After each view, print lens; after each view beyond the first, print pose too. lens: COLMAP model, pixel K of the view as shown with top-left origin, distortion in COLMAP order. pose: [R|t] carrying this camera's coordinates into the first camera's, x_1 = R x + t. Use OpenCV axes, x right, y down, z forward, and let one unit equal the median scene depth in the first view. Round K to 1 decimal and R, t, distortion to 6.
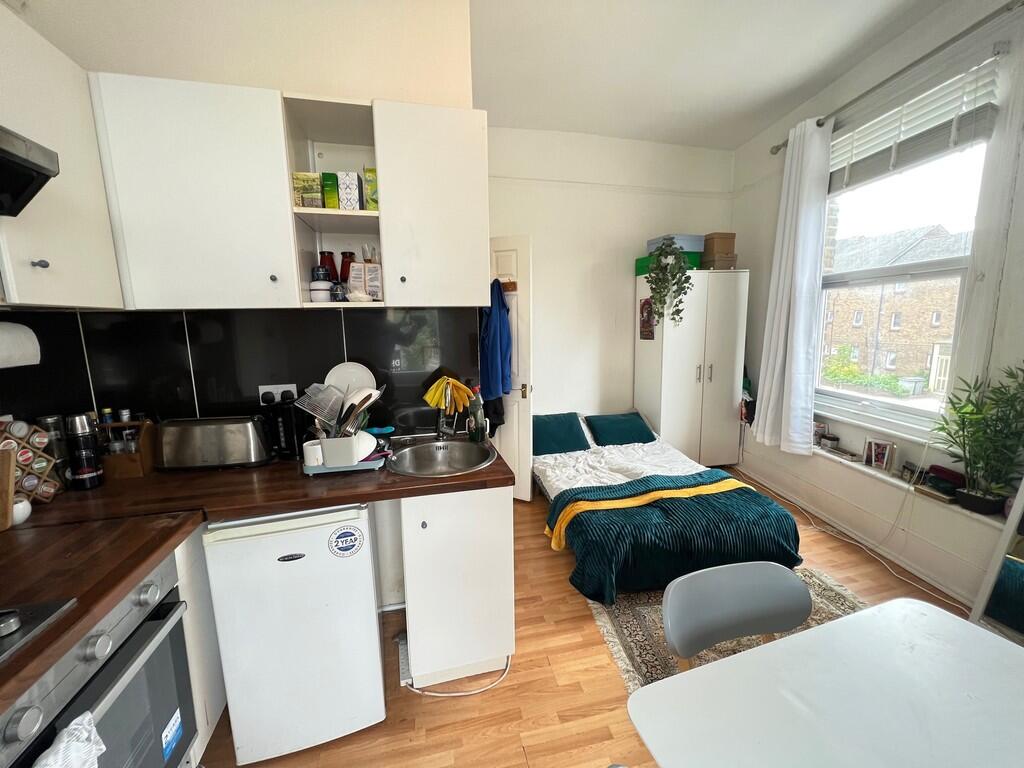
lens RADIAL K [[411.9, 0, 513.3], [0, 411.9, 381.8], [0, 0, 1]] dist [-0.000517, 0.000591]
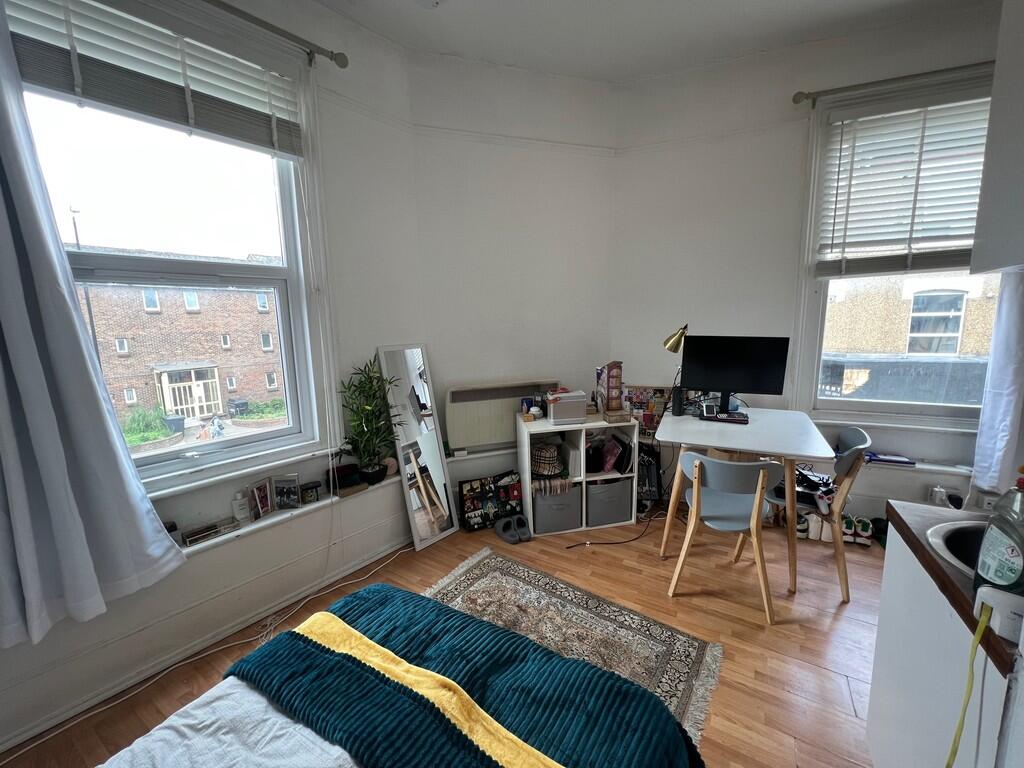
lens RADIAL K [[413.1, 0, 512.0], [0, 413.1, 384.0], [0, 0, 1]] dist [-0.000606, 0.000136]
pose [[-0.727397, -0.073444, 0.682275, -0.005198], [0.132766, 0.960407, 0.244930, -0.159304], [-0.673251, 0.268744, -0.688847, 1.071120]]
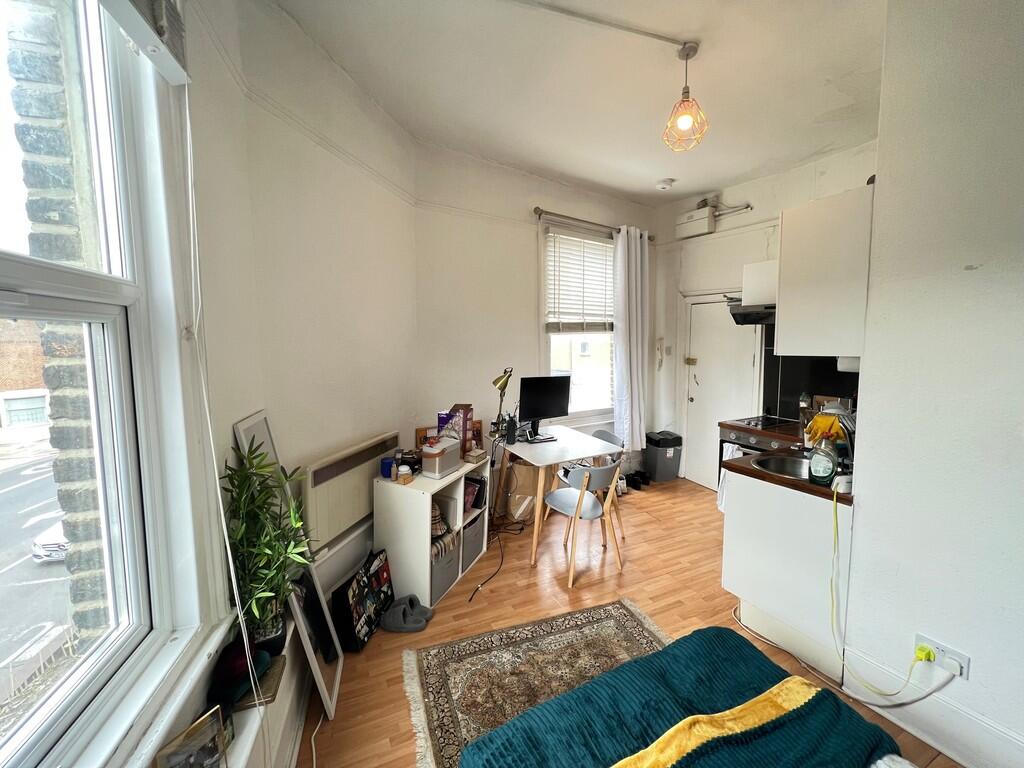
lens RADIAL K [[413.1, 0, 512.2], [0, 413.1, 381.8], [0, 0, 1]] dist [-0.000514, 0.000188]
pose [[-0.970509, 0.043844, -0.237045, 0.626490], [-0.015135, 0.970300, 0.241433, -0.246202], [0.240590, 0.237900, -0.941021, 1.206582]]
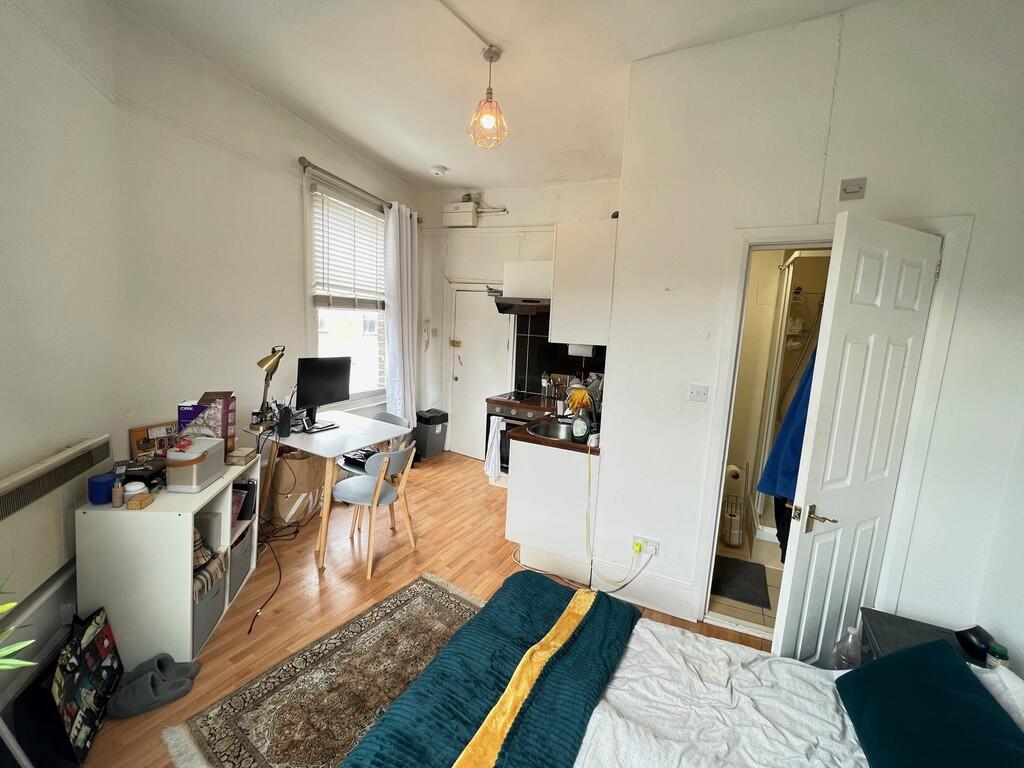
lens RADIAL K [[411.9, 0, 513.3], [0, 411.9, 381.8], [0, 0, 1]] dist [-0.000517, 0.000591]
pose [[-0.645755, 0.079255, -0.759420, 0.743552], [-0.158113, 0.959160, 0.234548, -0.237082], [0.746995, 0.271535, -0.606851, 1.122409]]
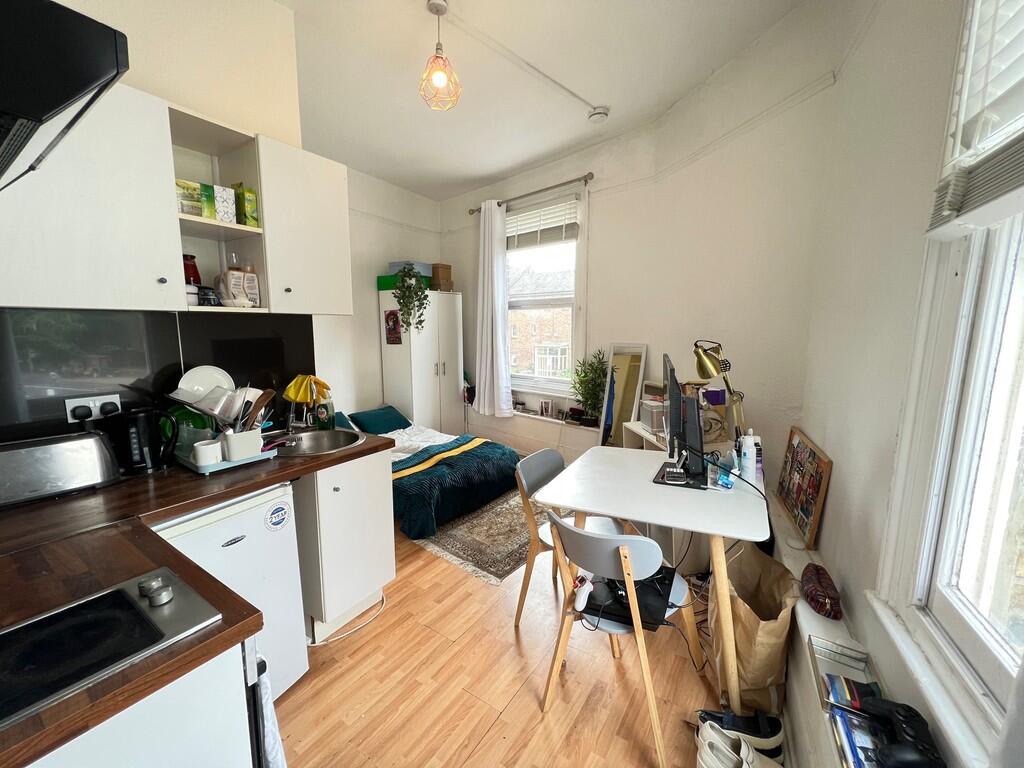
lens RADIAL K [[411.9, 0, 513.3], [0, 411.9, 381.8], [0, 0, 1]] dist [-0.000517, 0.000591]
pose [[0.728725, -0.075702, 0.680610, -0.335820], [0.089945, 0.995842, 0.014461, 0.027737], [-0.678874, 0.050679, 0.732503, -0.151074]]
